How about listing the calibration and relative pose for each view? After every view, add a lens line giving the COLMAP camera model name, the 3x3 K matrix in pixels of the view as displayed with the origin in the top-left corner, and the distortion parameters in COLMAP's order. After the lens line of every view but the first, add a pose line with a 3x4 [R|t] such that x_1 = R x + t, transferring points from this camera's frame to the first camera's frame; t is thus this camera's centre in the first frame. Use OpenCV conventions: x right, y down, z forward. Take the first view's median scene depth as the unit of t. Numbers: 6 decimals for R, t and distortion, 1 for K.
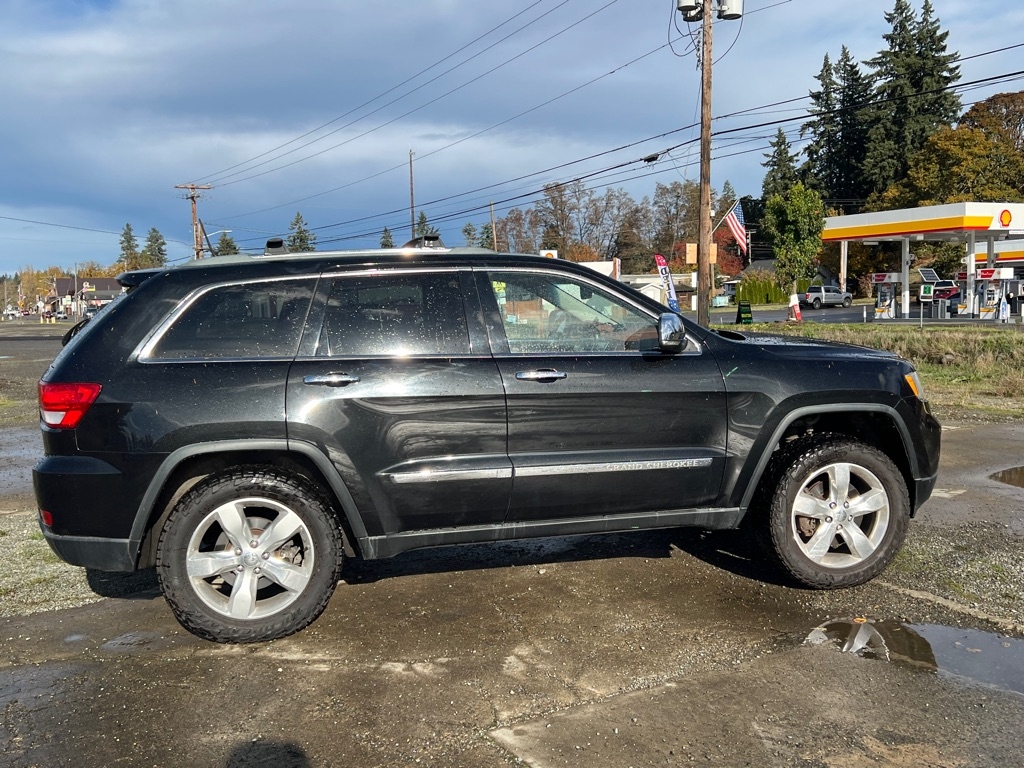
lens RADIAL K [[987.2, 0, 516.6], [0, 987.2, 381.9], [0, 0, 1]] dist [0.092139, -0.174351]
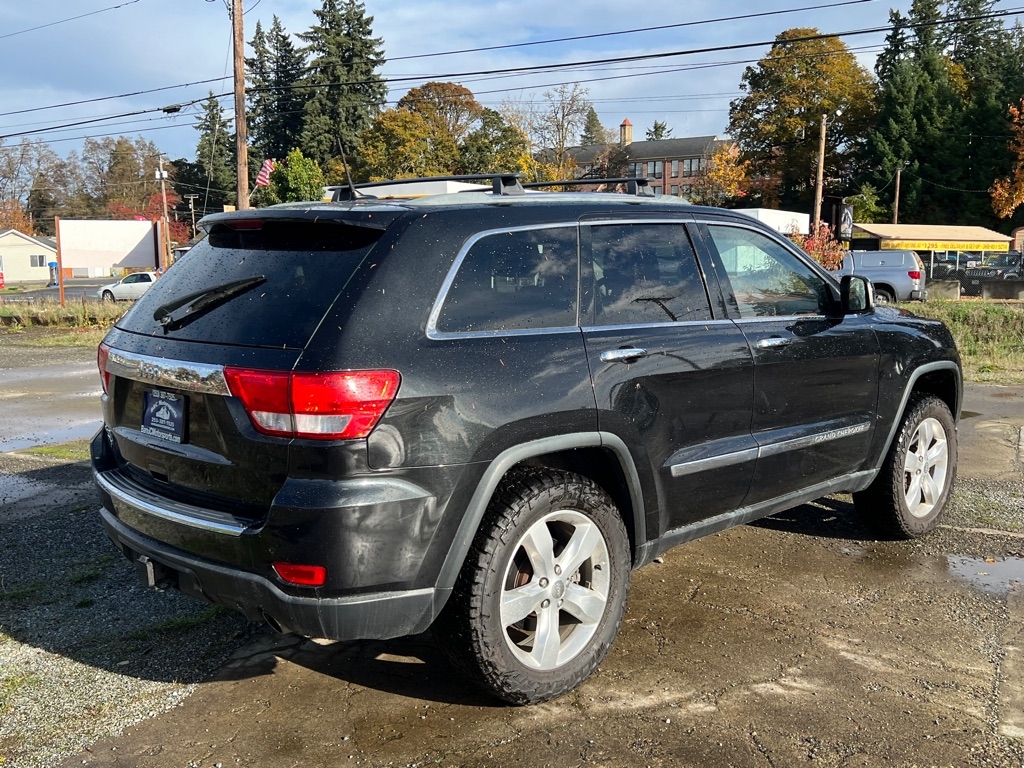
lens RADIAL K [[994.9, 0, 518.8], [0, 994.9, 381.2], [0, 0, 1]] dist [0.087289, -0.163049]
pose [[0.849475, -0.045852, 0.525634, -0.594632], [0.030422, 0.998816, 0.037965, -0.011900], [-0.526752, -0.016259, 0.849864, 0.309691]]
